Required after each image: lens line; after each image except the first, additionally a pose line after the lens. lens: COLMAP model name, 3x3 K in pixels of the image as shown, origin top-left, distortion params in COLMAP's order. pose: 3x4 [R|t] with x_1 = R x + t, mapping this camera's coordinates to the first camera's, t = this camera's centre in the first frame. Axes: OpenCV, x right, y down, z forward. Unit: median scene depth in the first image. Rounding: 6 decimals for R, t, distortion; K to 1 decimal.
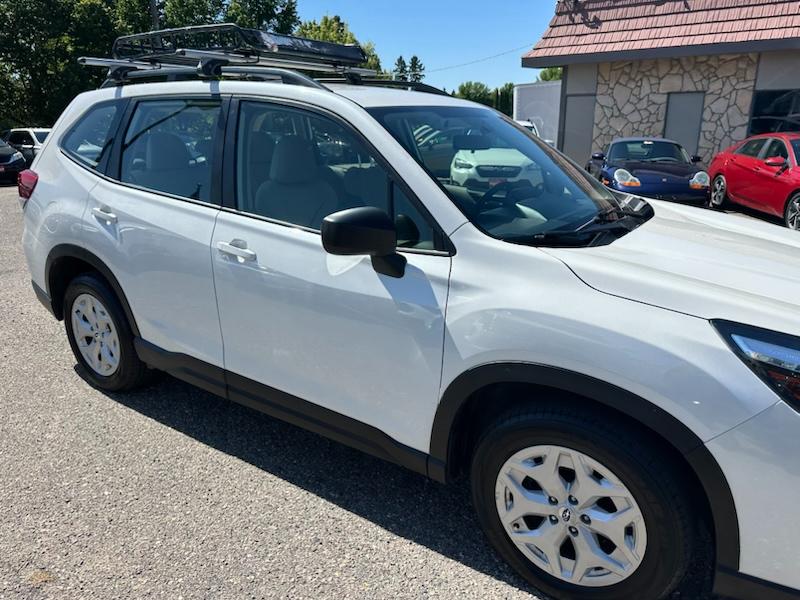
lens RADIAL K [[553.9, 0, 407.2], [0, 553.9, 293.9], [0, 0, 1]] dist [0.035682, -0.045426]
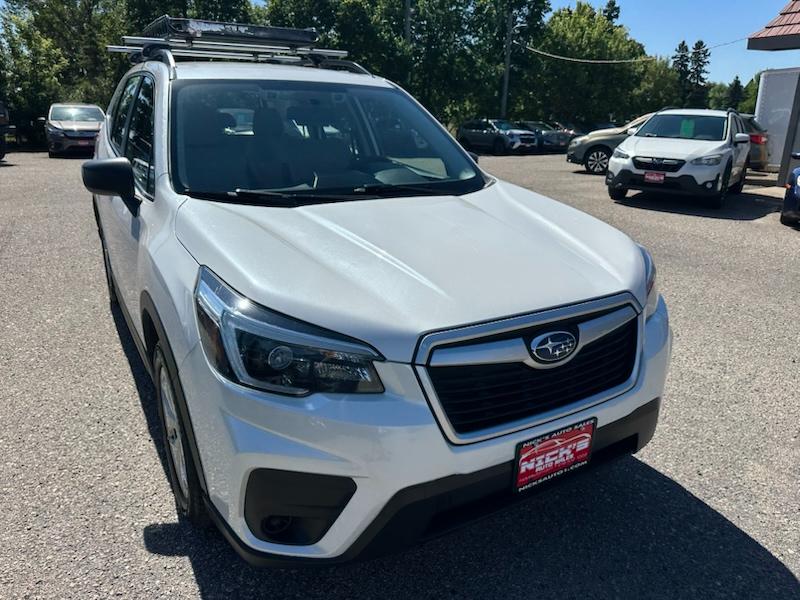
lens RADIAL K [[556.1, 0, 400.1], [0, 556.1, 289.5], [0, 0, 1]] dist [0.004850, -0.008790]
pose [[0.907568, 0.146645, -0.393465, 0.690742], [-0.142257, 0.989002, 0.040471, -0.002630], [0.395073, 0.019243, 0.918448, 0.071285]]
